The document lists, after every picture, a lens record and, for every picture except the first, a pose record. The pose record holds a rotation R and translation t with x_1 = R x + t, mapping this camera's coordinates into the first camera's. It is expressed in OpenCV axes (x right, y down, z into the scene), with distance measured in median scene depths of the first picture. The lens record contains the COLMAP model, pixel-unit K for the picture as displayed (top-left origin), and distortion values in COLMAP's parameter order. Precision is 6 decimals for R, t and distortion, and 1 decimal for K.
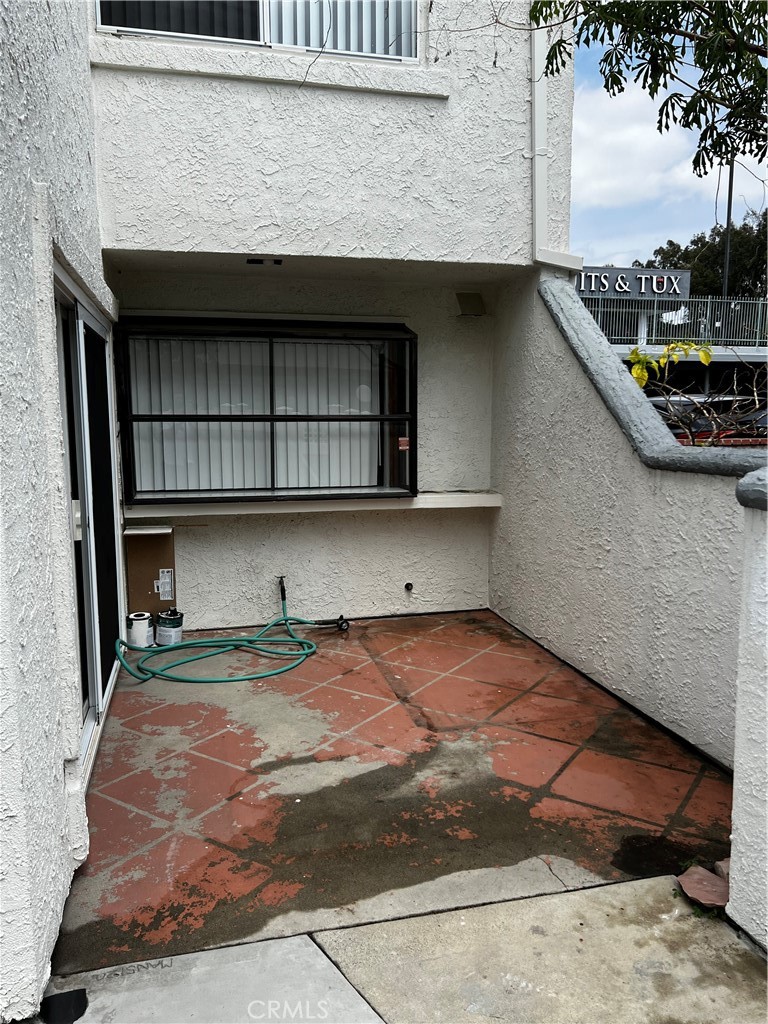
lens RADIAL K [[809.3, 0, 384.0], [0, 809.3, 512.0], [0, 0, 1]] dist [0.010135, -0.002890]
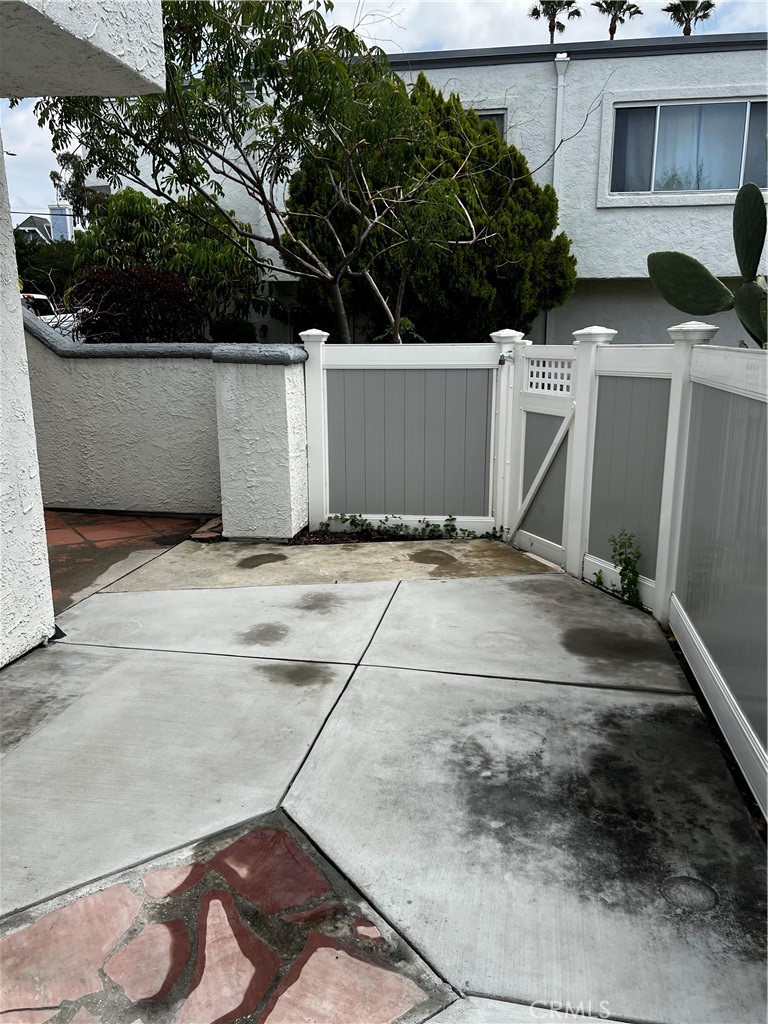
lens RADIAL K [[809.3, 0, 384.0], [0, 809.3, 512.0], [0, 0, 1]] dist [0.010135, -0.002890]
pose [[0.413009, -0.188496, 0.891007, -1.397775], [0.108761, 0.981554, 0.157237, 0.098550], [-0.904209, 0.031966, 0.425891, -0.412321]]
